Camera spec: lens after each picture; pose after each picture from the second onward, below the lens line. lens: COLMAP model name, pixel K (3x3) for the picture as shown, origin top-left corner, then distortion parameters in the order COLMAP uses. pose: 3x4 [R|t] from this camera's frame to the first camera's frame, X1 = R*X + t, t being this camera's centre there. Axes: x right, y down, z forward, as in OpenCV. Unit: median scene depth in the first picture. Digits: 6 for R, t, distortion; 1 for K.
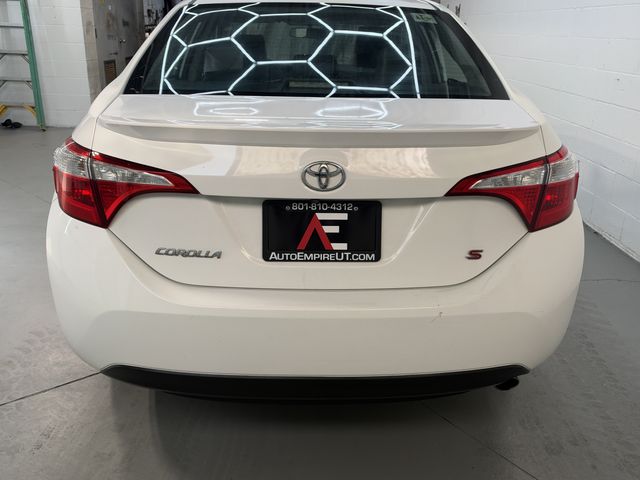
lens RADIAL K [[532.9, 0, 327.0], [0, 532.9, 237.1], [0, 0, 1]] dist [0.136931, -0.207976]
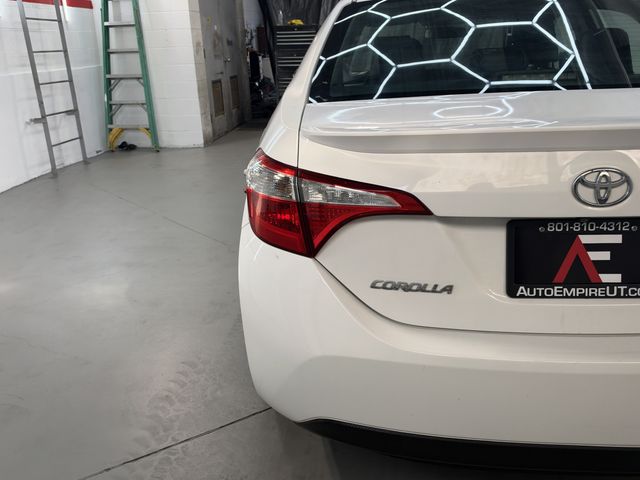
lens RADIAL K [[544.6, 0, 320.2], [0, 544.6, 231.1], [0, 0, 1]] dist [0.058868, -0.116178]
pose [[0.988098, -0.019222, -0.152622, -0.266584], [0.014247, 0.999333, -0.033628, -0.029241], [0.153166, 0.031054, 0.987712, 0.156290]]
